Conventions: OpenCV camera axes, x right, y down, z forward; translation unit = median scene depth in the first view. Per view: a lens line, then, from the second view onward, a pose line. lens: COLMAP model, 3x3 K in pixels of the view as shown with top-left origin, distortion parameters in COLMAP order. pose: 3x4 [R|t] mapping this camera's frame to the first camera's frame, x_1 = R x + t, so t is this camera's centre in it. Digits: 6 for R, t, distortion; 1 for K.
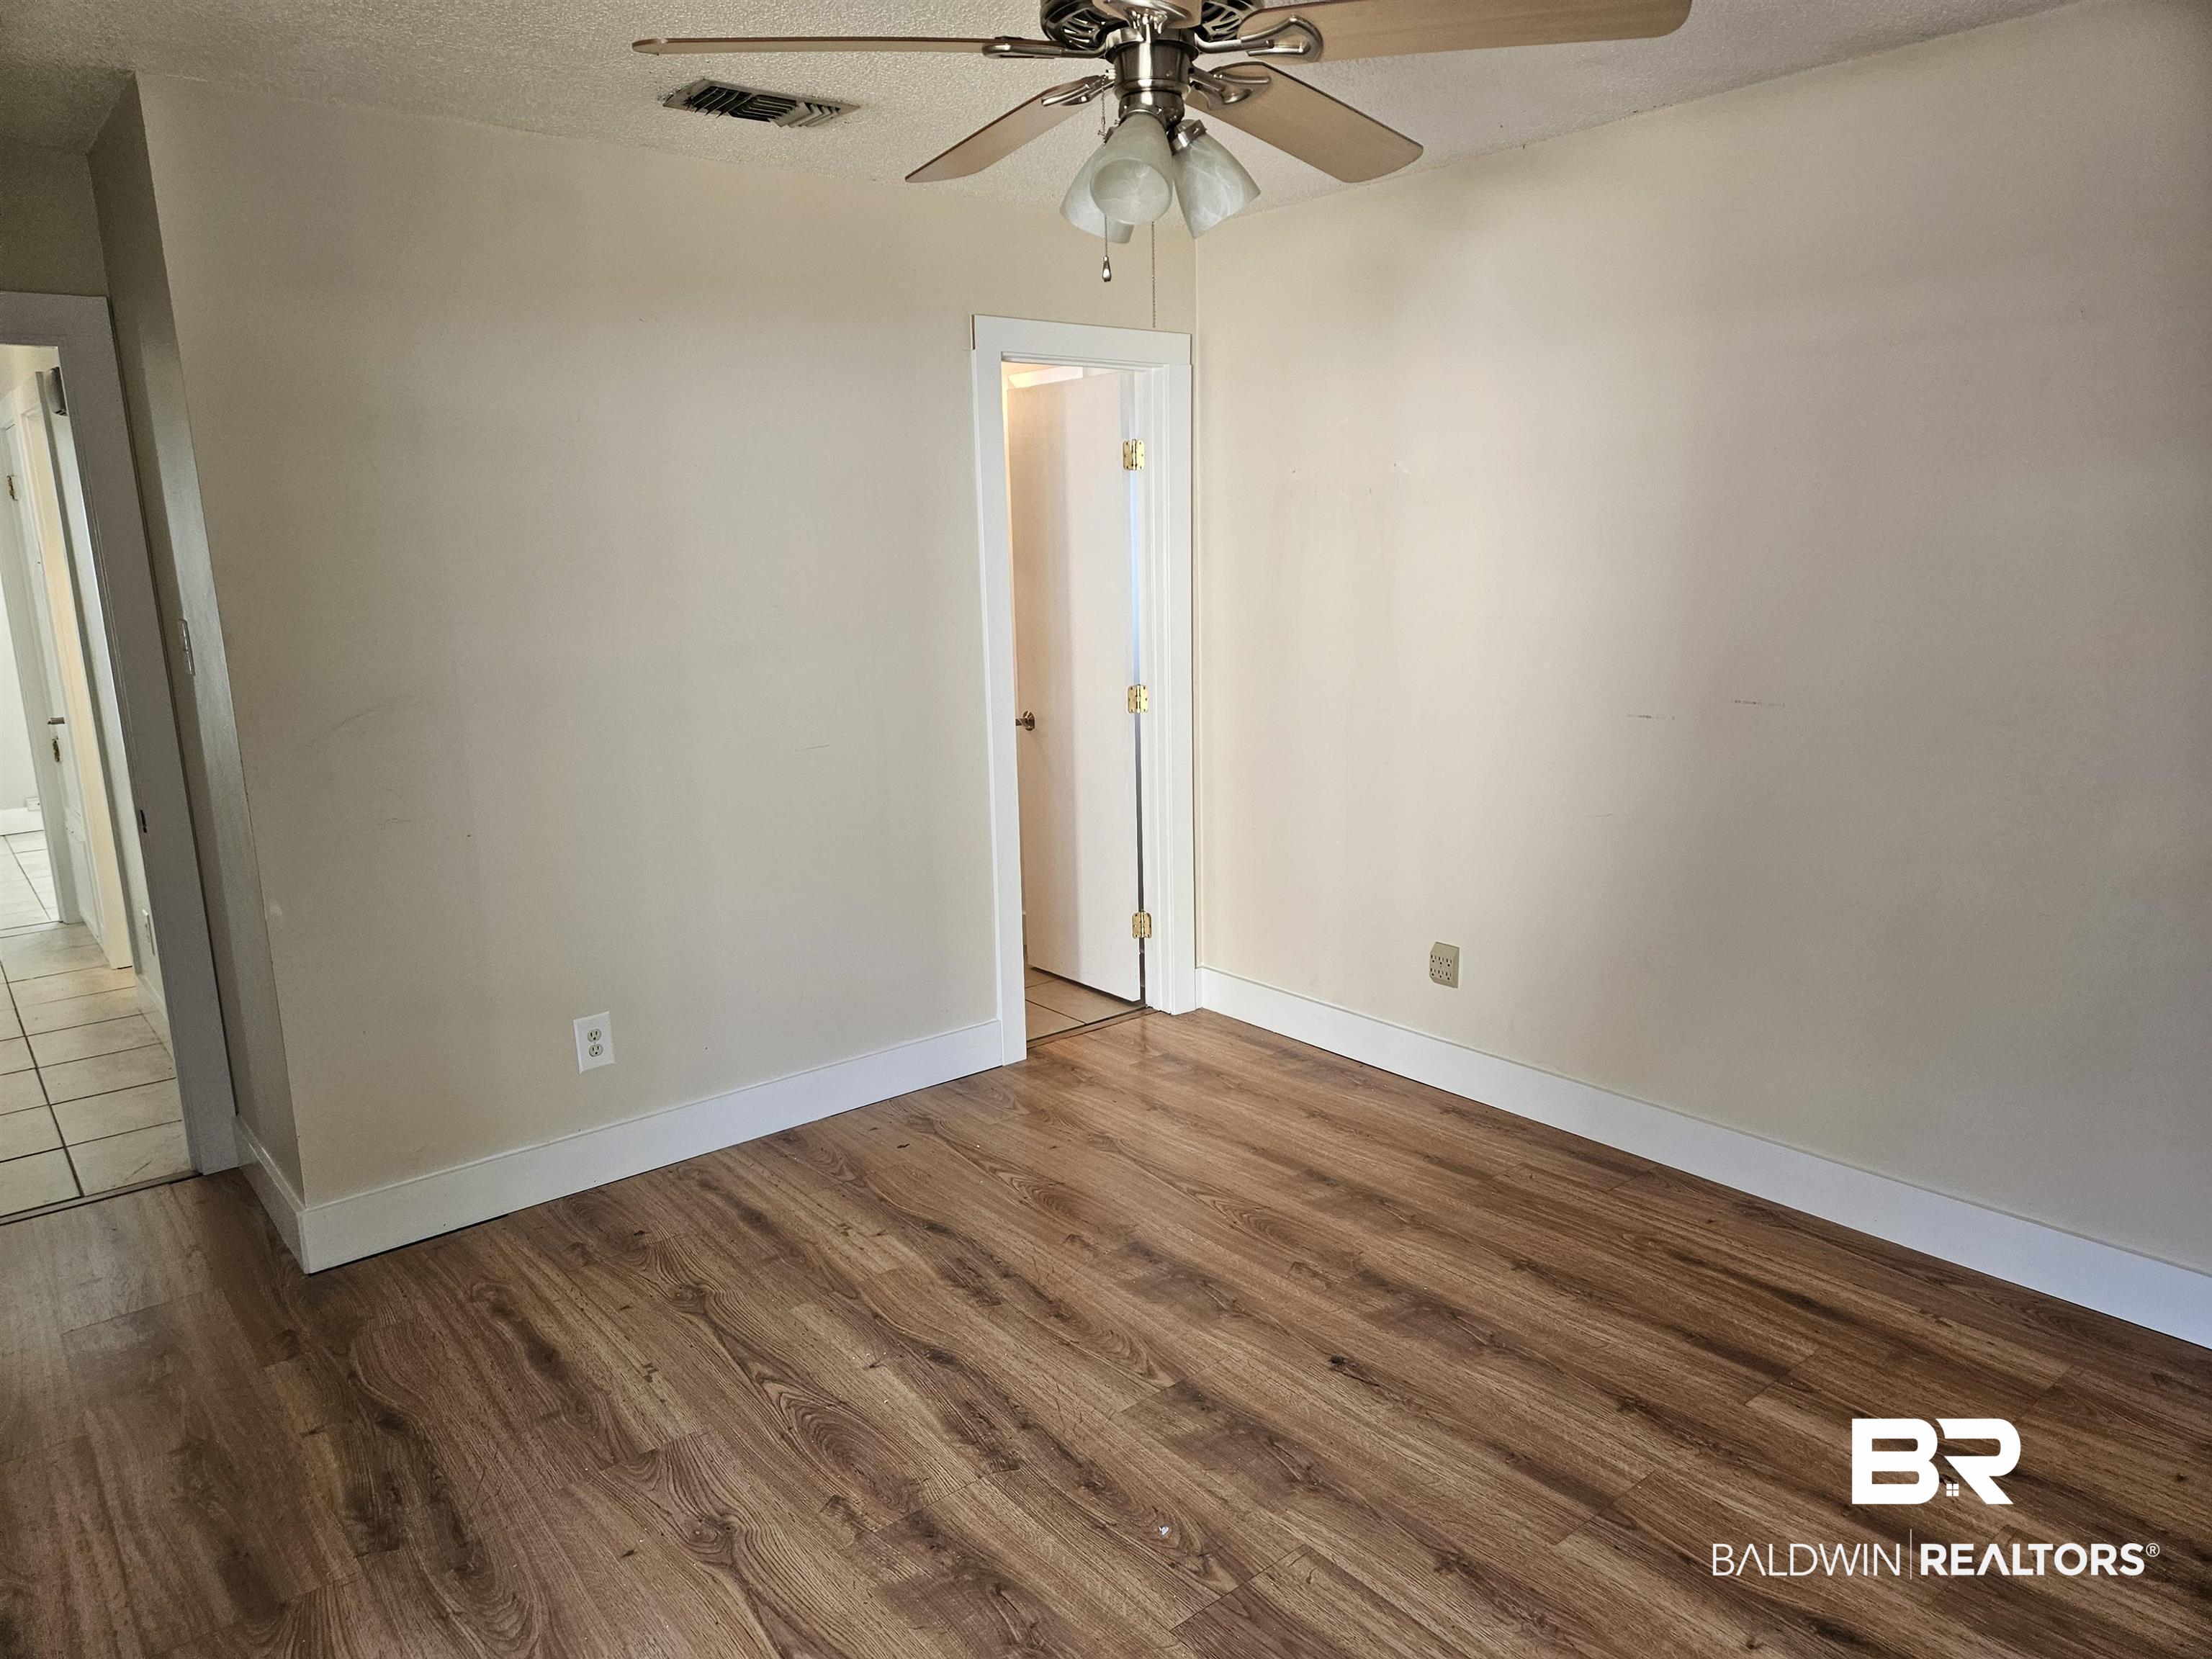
lens RADIAL K [[1464.6, 0, 1106.6], [0, 1464.6, 849.0], [0, 0, 1]] dist [0.099133, -0.071480]
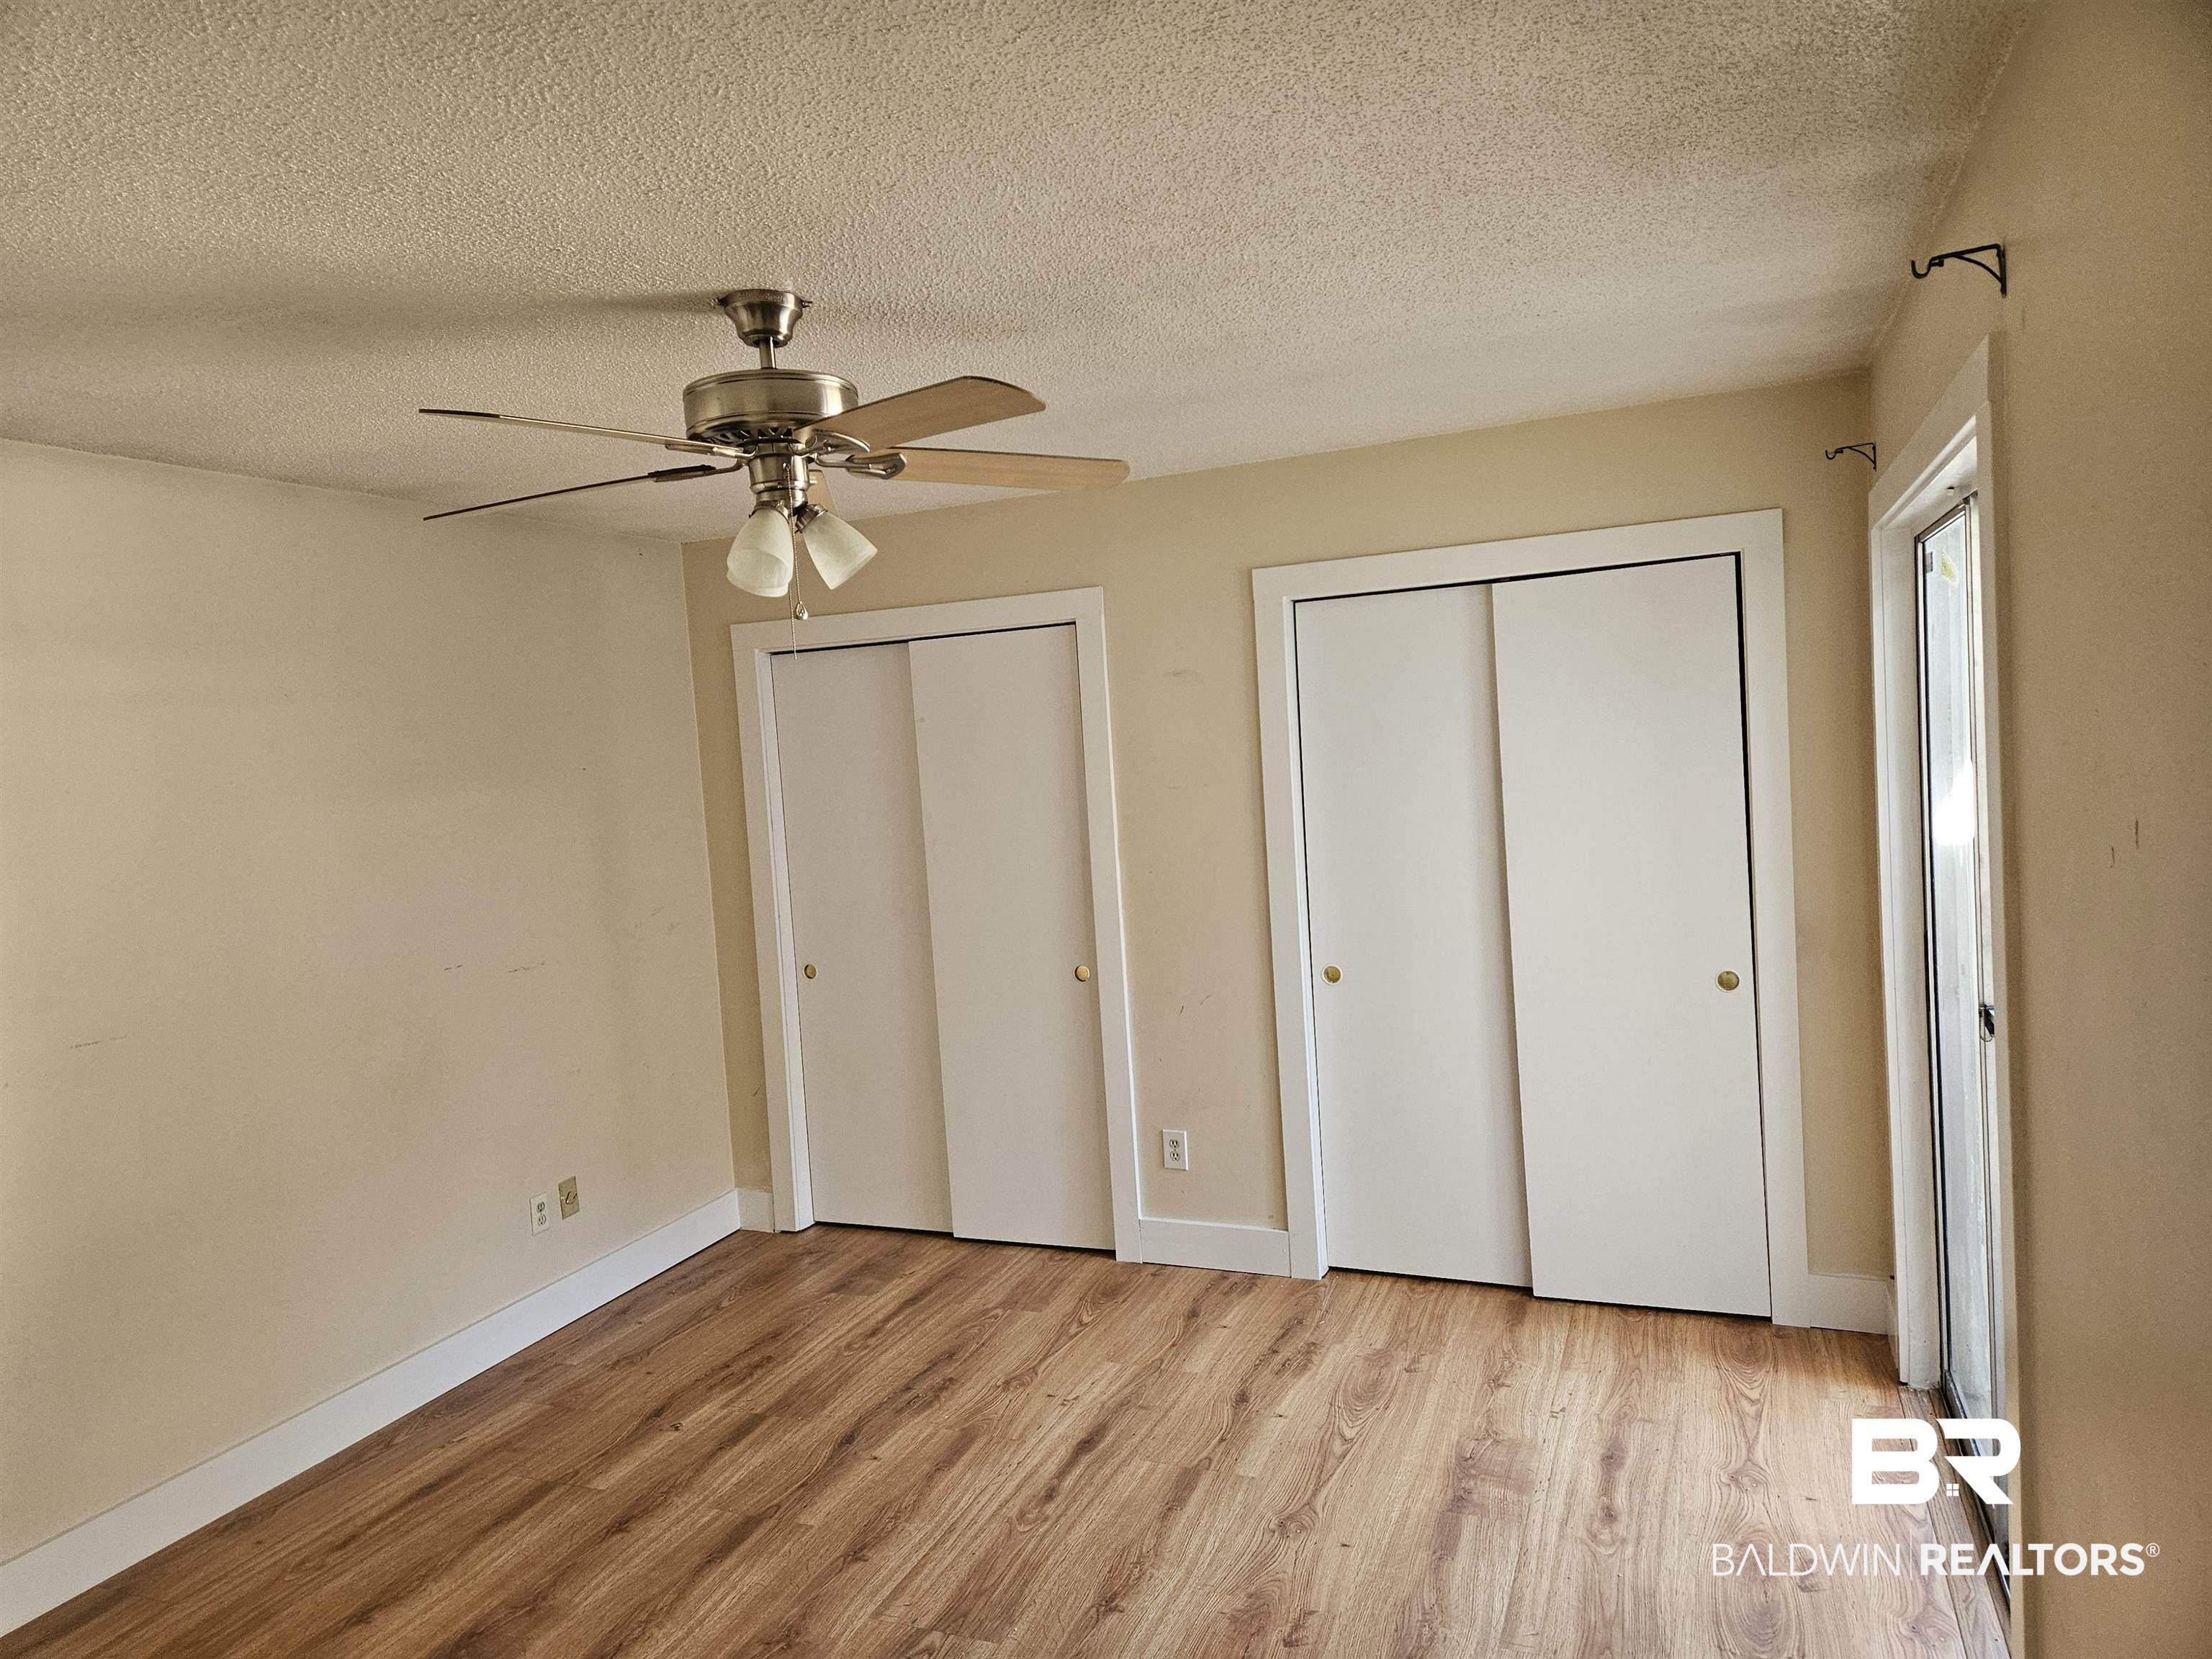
lens RADIAL K [[1464.6, 0, 1106.6], [0, 1464.6, 849.0], [0, 0, 1]] dist [0.099133, -0.071480]
pose [[-0.474495, -0.002015, 0.880256, -0.947500], [0.264100, 0.953603, 0.144543, -0.232596], [-0.839706, 0.301061, -0.451947, 1.110381]]
